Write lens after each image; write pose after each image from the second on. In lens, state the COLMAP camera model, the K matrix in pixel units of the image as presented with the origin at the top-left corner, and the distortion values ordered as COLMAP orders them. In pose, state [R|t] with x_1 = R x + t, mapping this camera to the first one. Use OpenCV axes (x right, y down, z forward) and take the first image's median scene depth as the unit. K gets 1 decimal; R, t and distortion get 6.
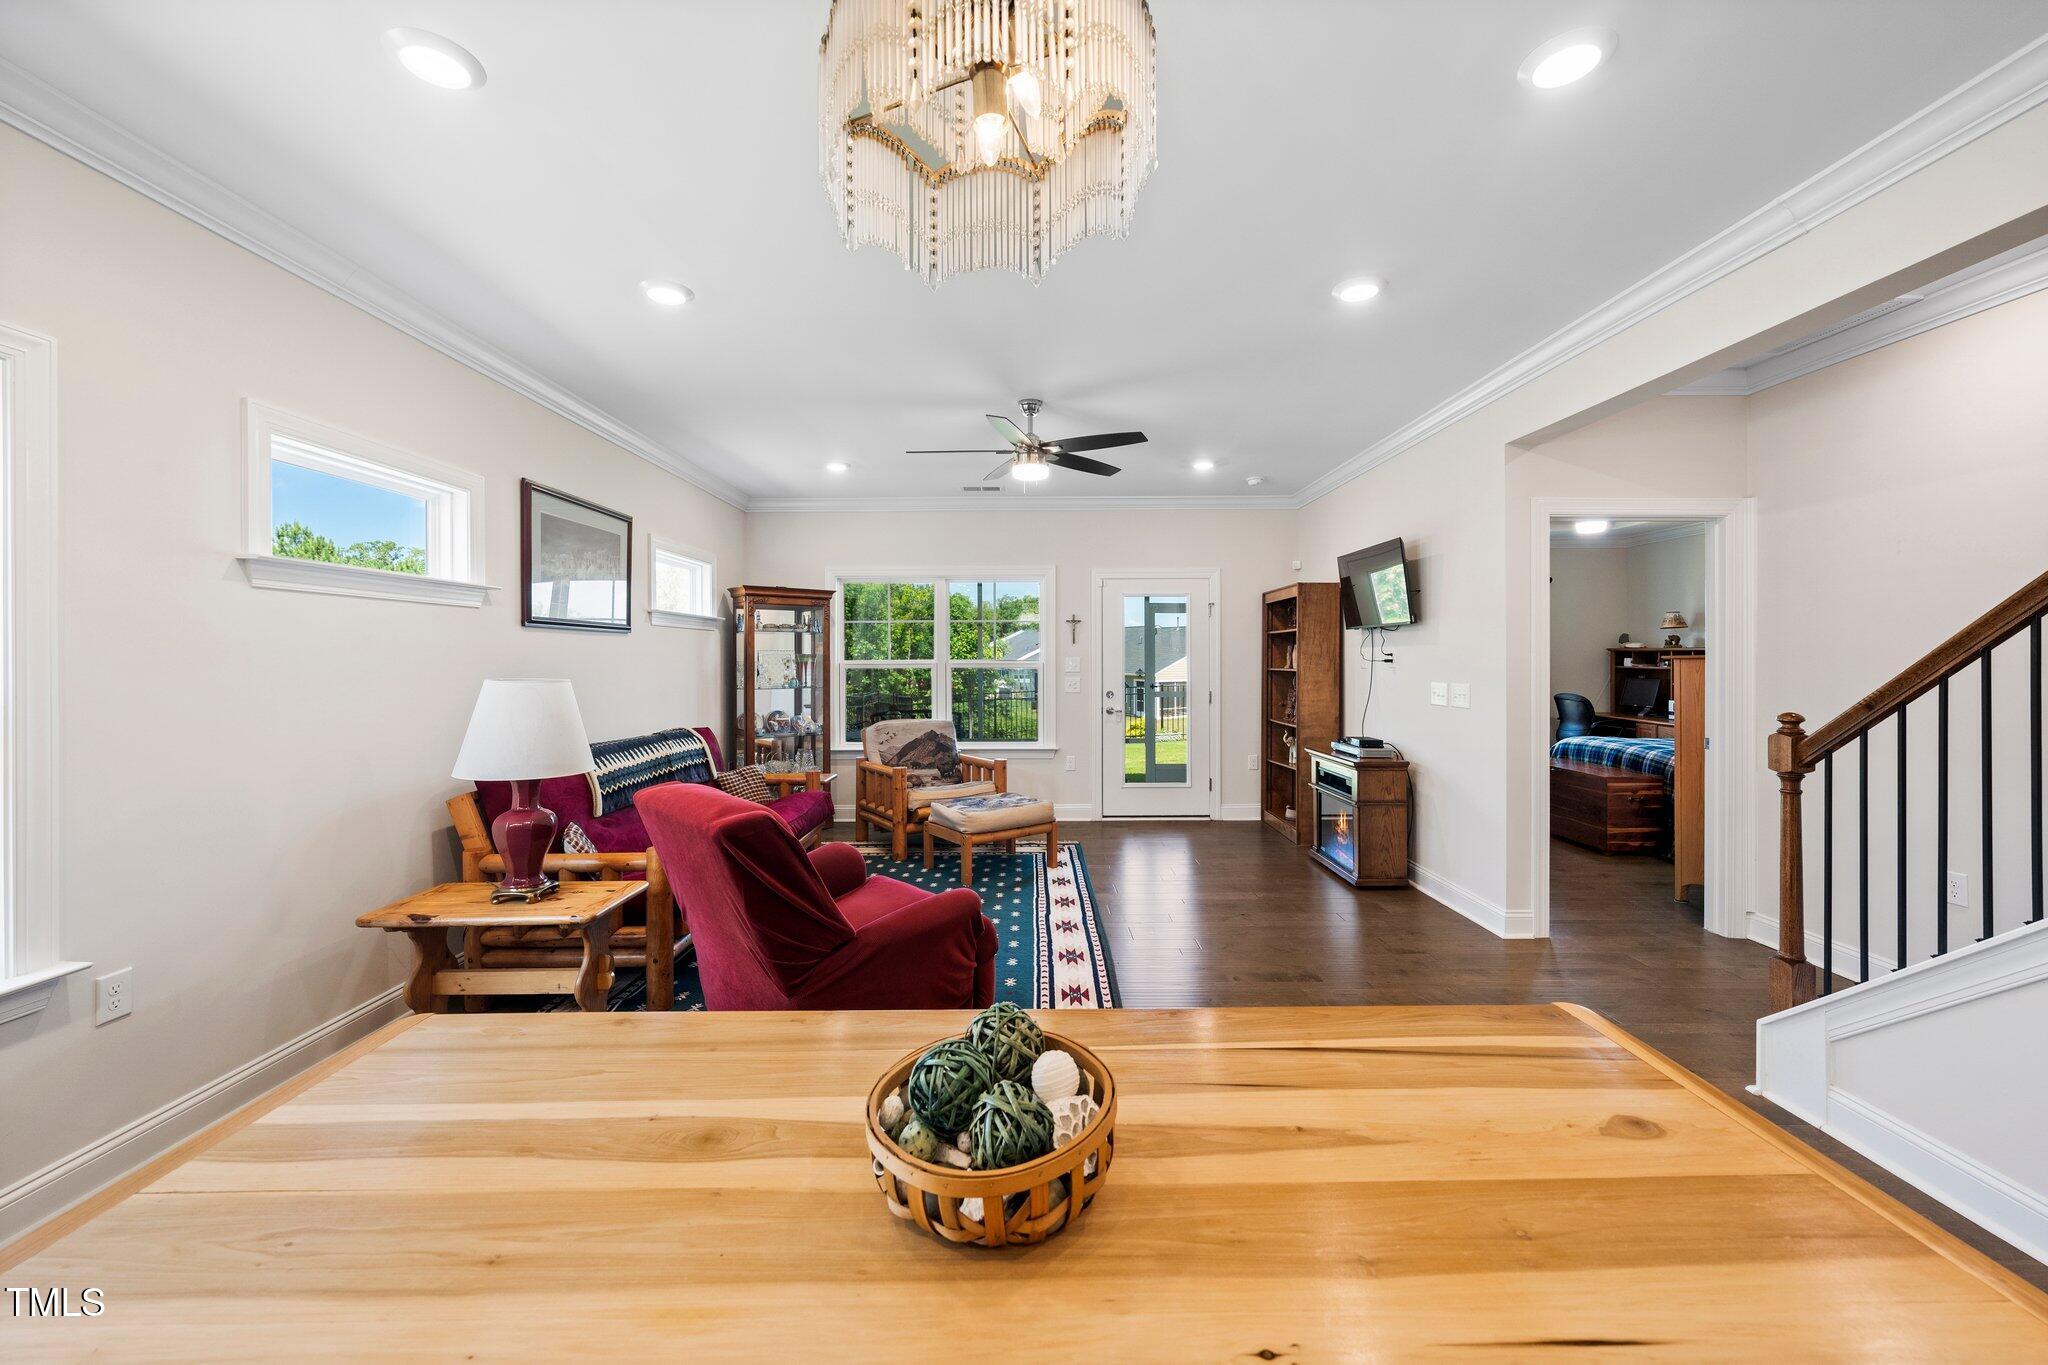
lens RADIAL K [[782.4, 0, 1033.9], [0, 782.4, 659.5], [0, 0, 1]] dist [-0.000811, -0.000048]
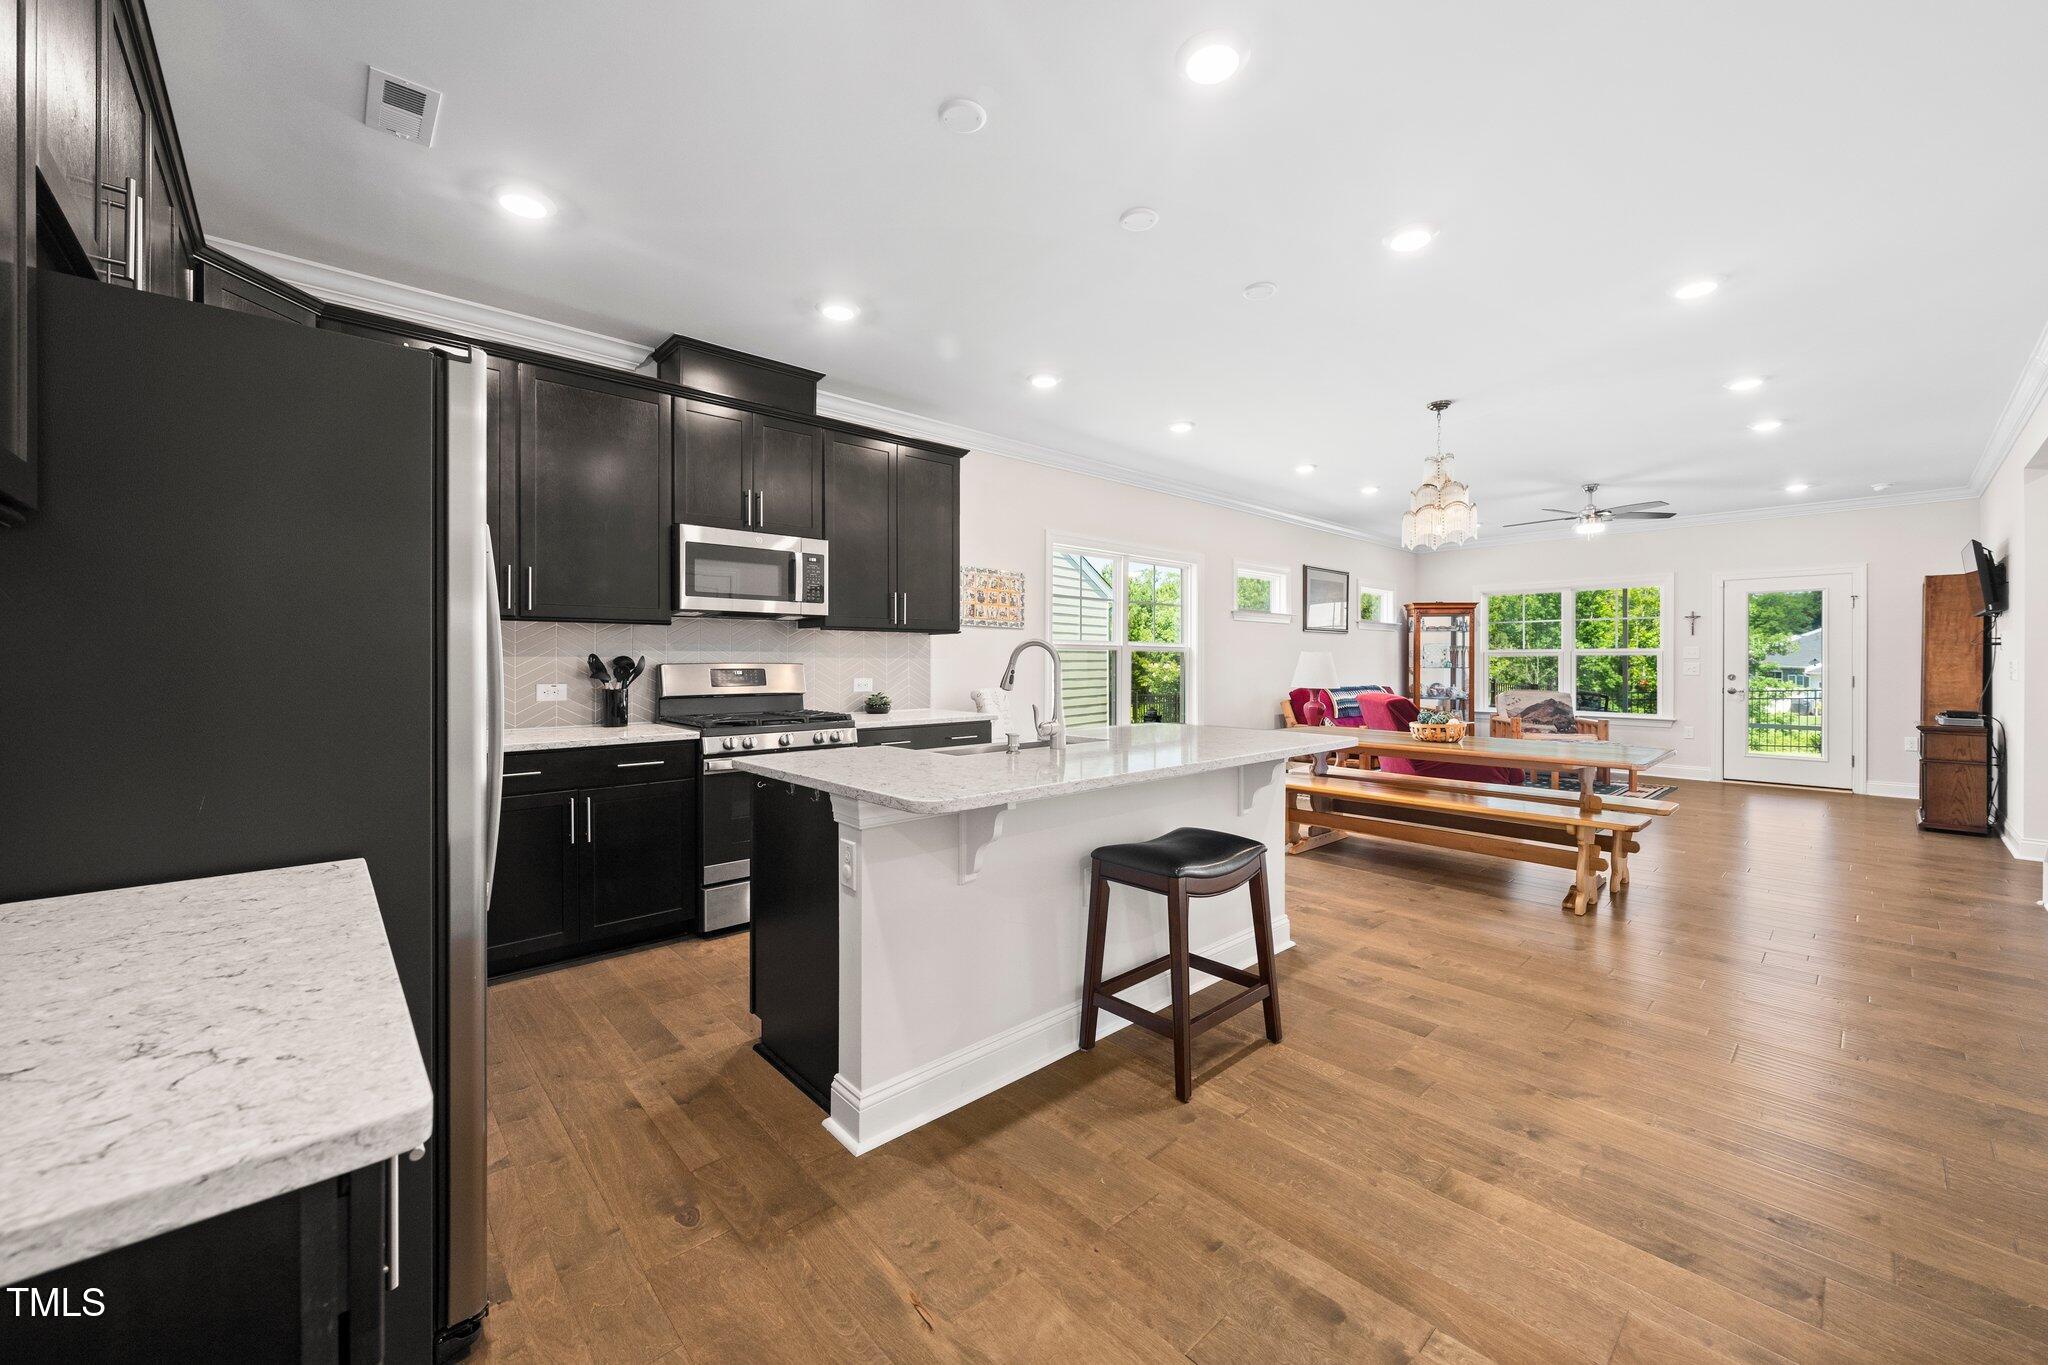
lens RADIAL K [[782.4, 0, 1033.9], [0, 782.4, 659.5], [0, 0, 1]] dist [-0.000811, -0.000048]
pose [[0.670684, 0.003414, -0.741735, 0.327702], [-0.005536, 0.999985, -0.000403, 0.029566], [0.741722, 0.004377, 0.670693, -0.720708]]
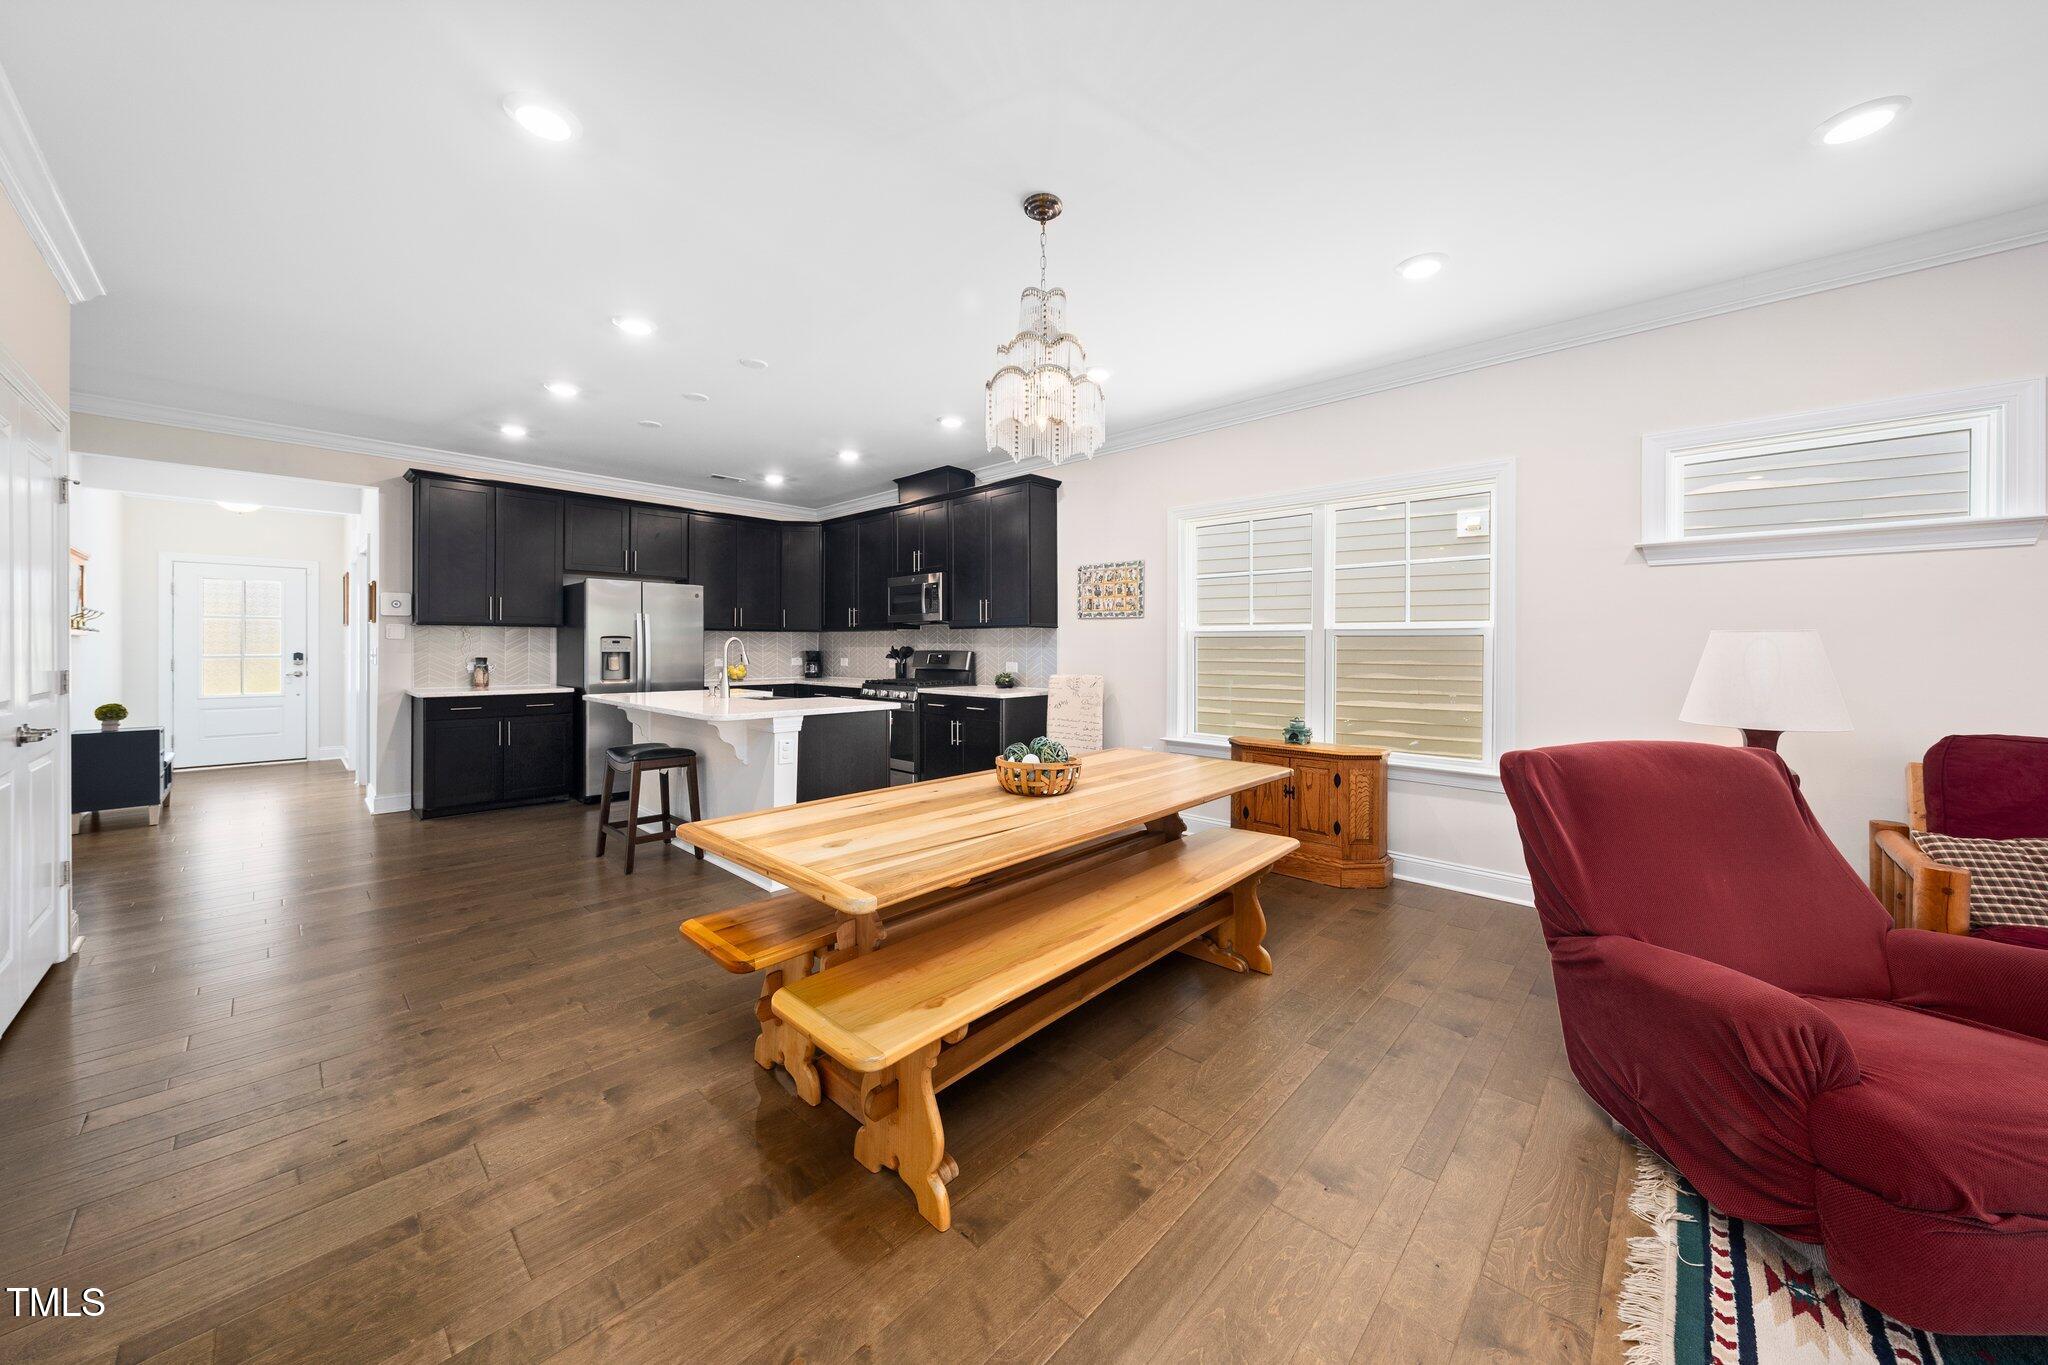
lens RADIAL K [[711.0, 0, 1029.6], [0, 711.0, 645.3], [0, 0, 1]] dist [-0.001195, -0.000044]
pose [[-0.688699, -0.000588, -0.725047, 0.319933], [-0.002418, 0.999996, 0.001486, 0.023915], [0.725043, 0.002776, -0.688698, 0.479709]]
